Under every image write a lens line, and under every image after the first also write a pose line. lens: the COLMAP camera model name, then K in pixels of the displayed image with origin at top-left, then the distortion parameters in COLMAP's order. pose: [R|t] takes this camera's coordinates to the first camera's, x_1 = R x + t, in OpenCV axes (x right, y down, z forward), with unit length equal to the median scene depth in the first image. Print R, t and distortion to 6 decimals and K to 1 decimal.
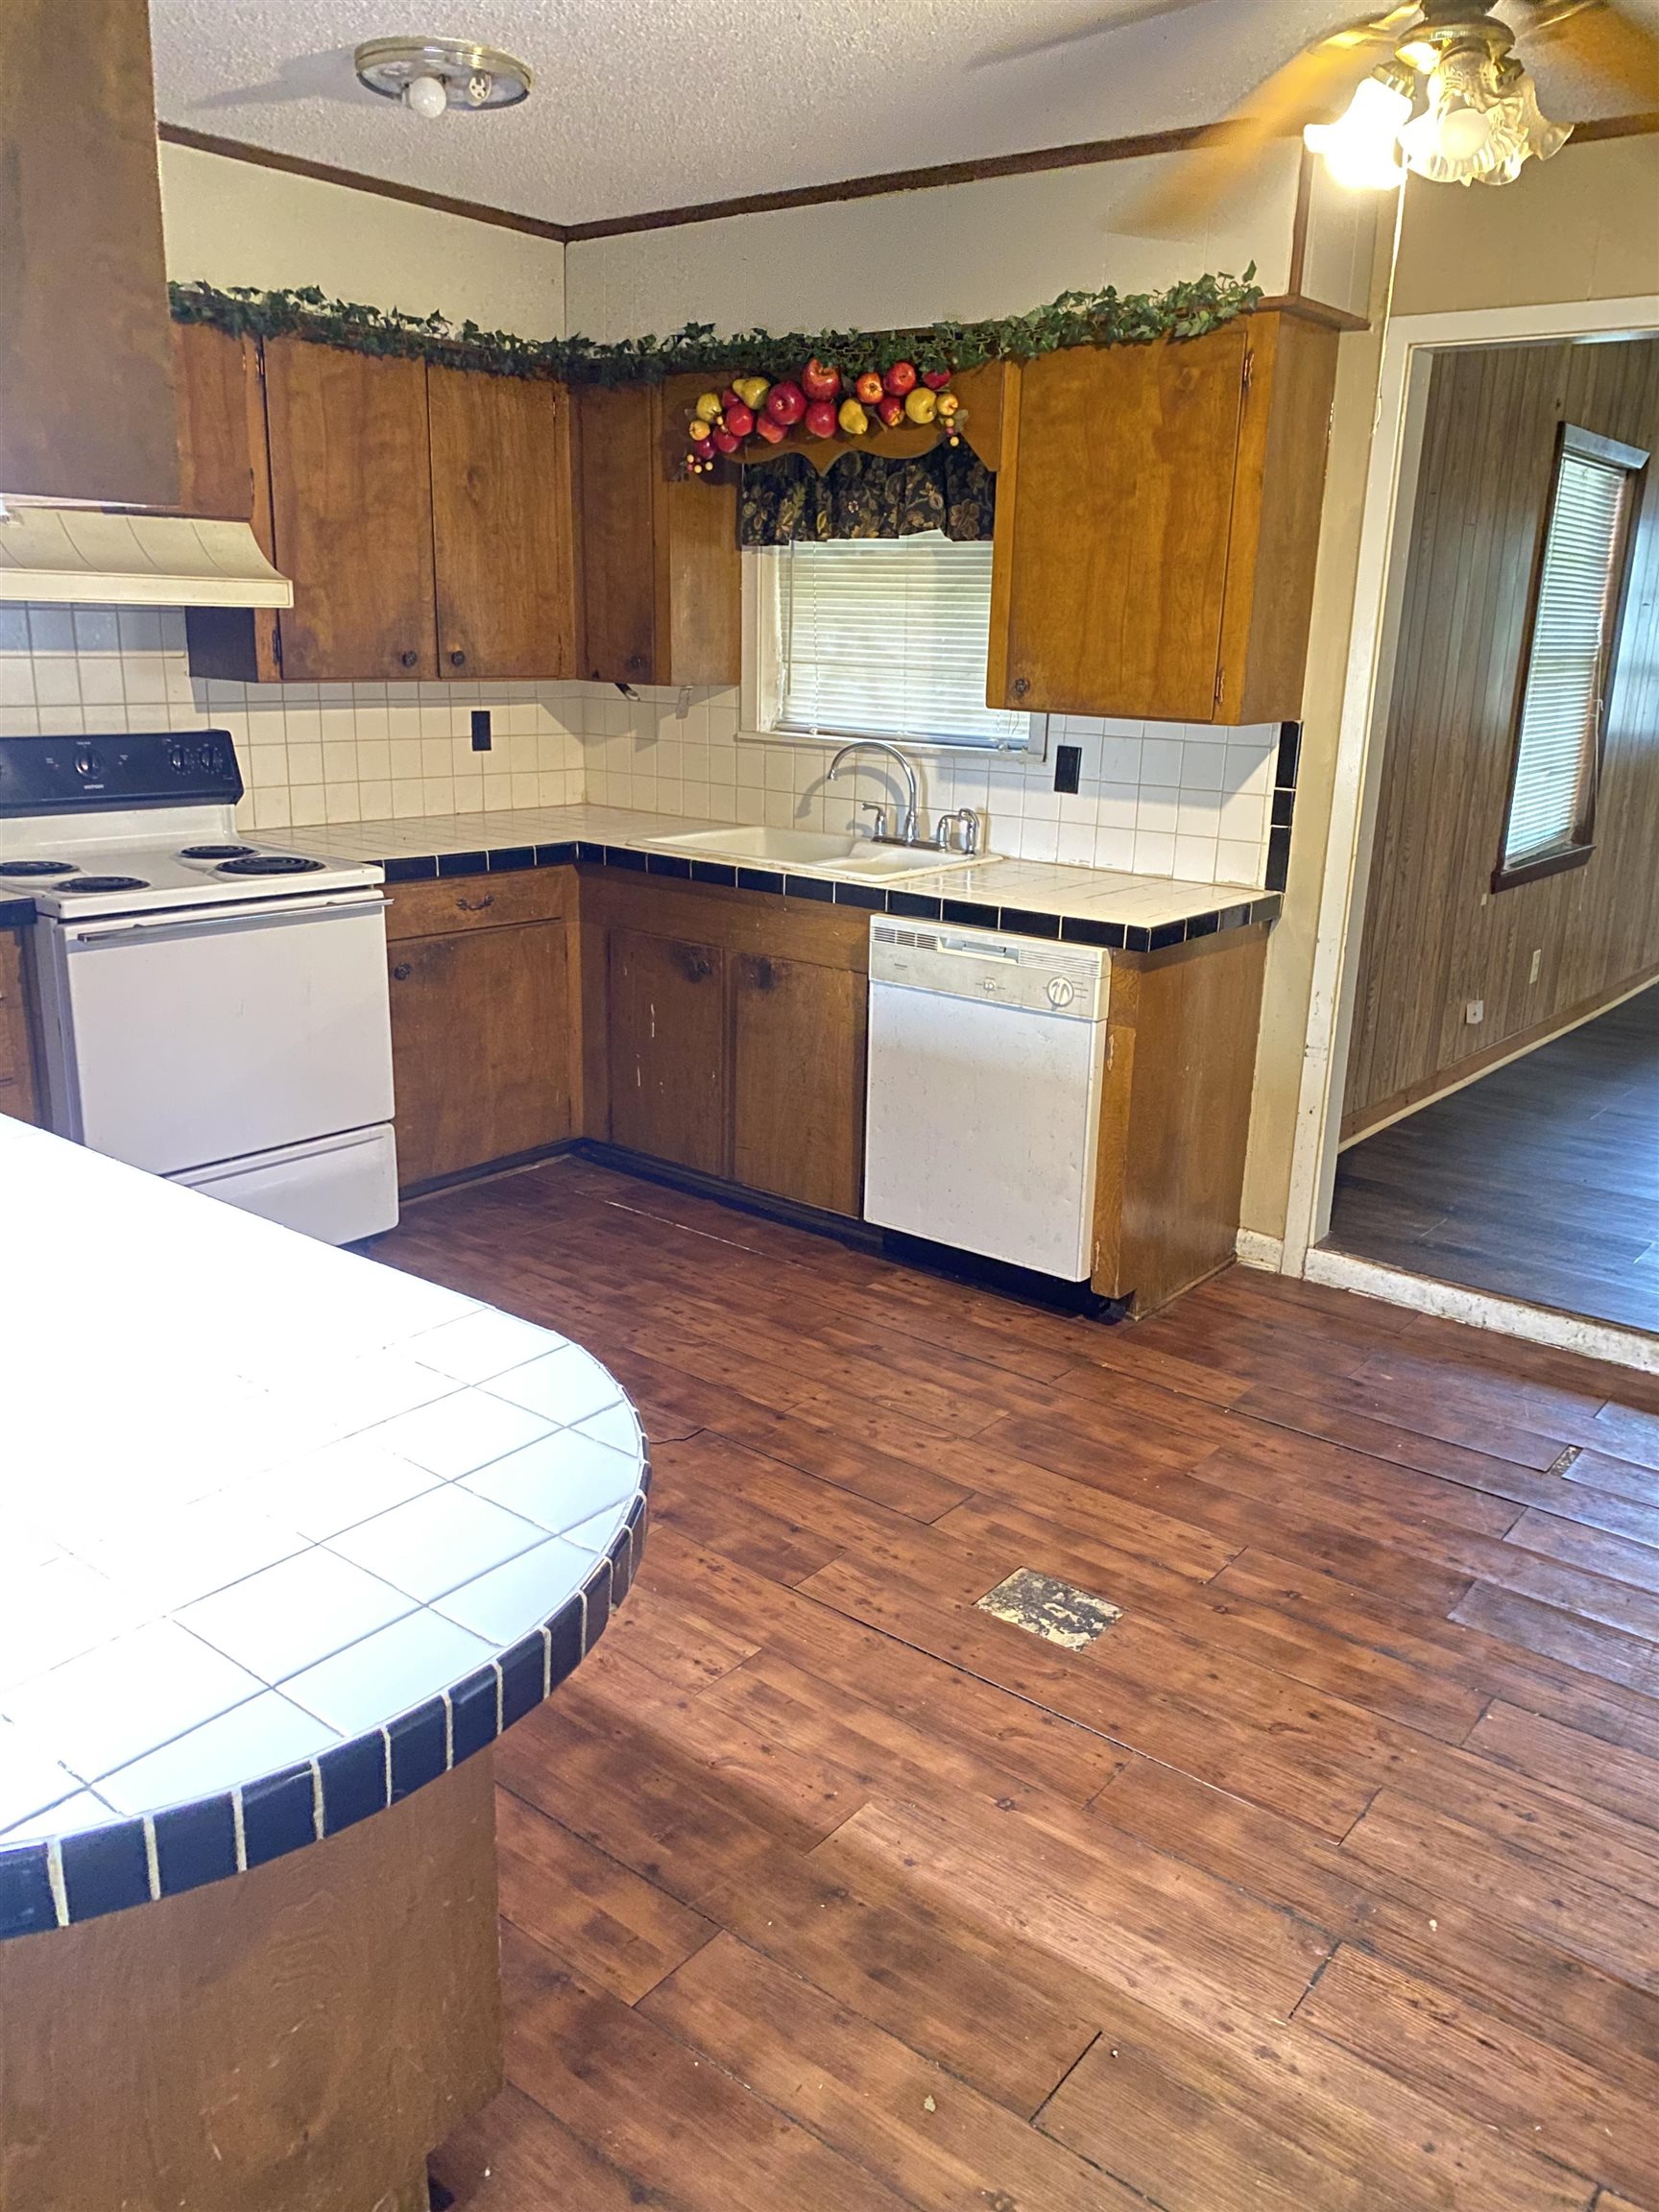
lens RADIAL K [[1688.1, 0, 829.5], [0, 1688.1, 1106.0], [0, 0, 1]] dist [0.068500, -0.100825]
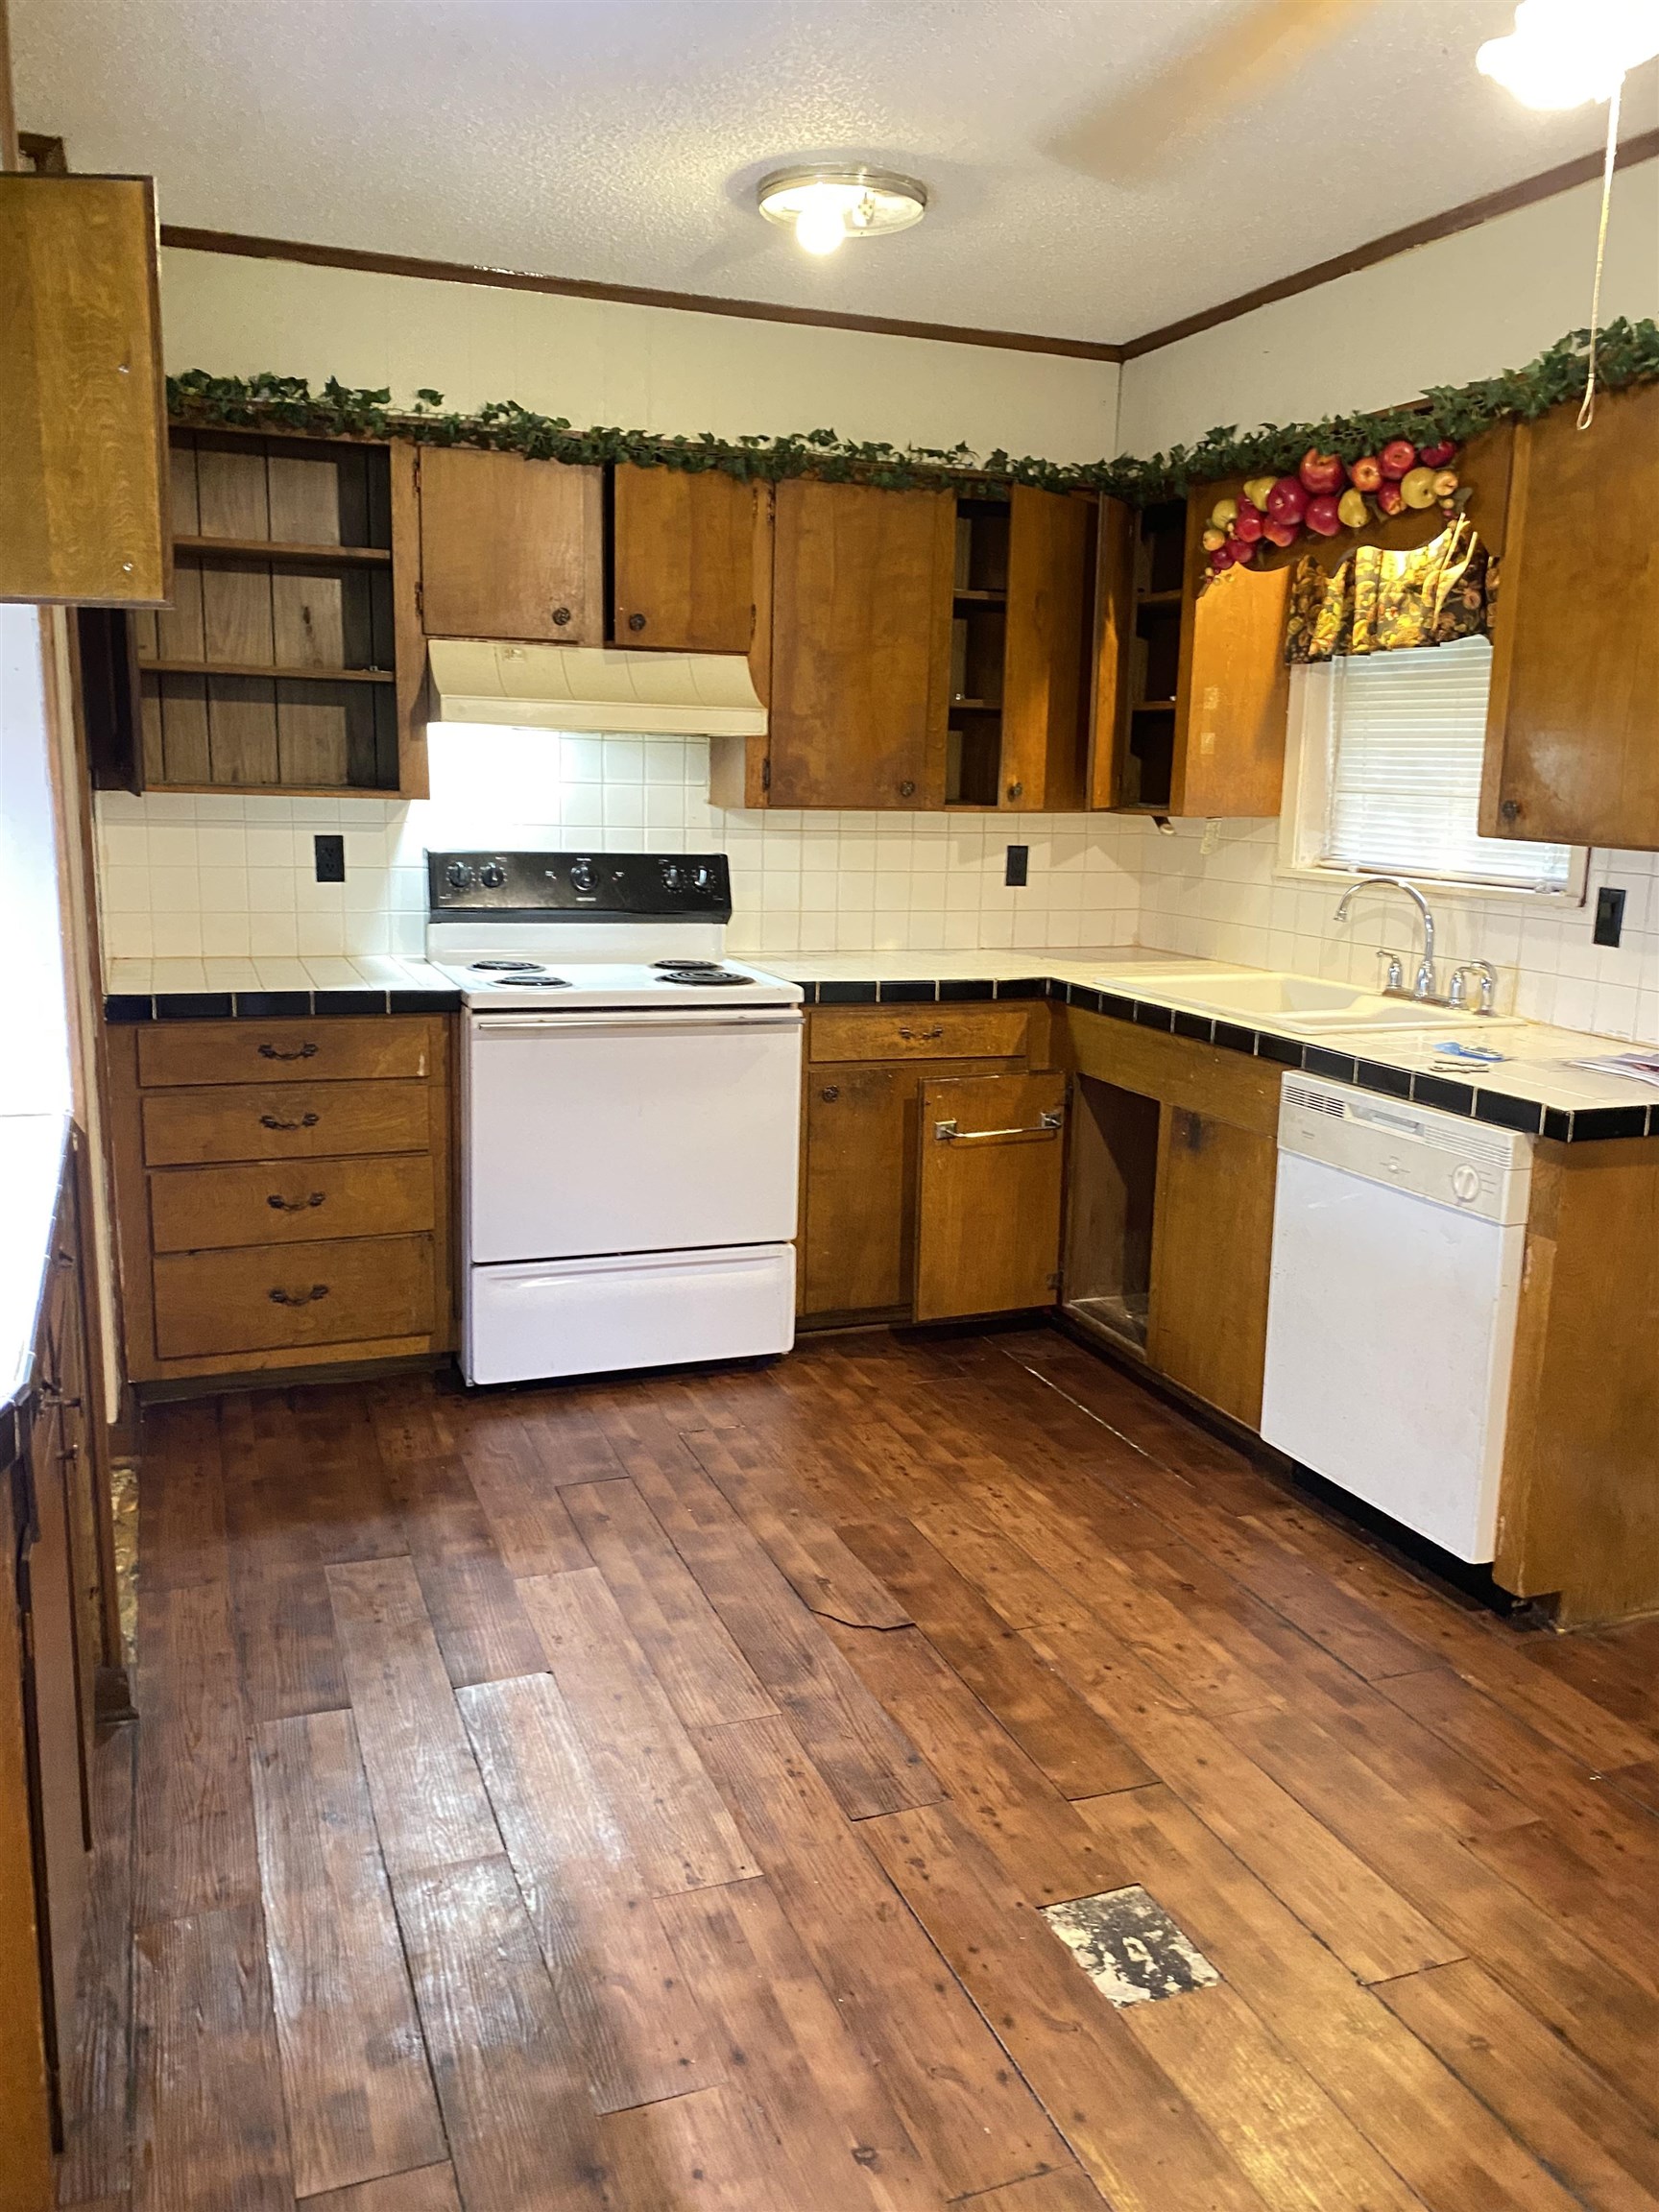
lens RADIAL K [[1765.6, 0, 830.5], [0, 1765.6, 1098.9], [0, 0, 1]] dist [0.058787, -0.040553]
pose [[0.861639, 0.088349, -0.499773, 0.269399], [-0.142019, 0.987364, -0.070306, -0.005657], [0.487246, 0.131556, 0.863298, 0.125966]]
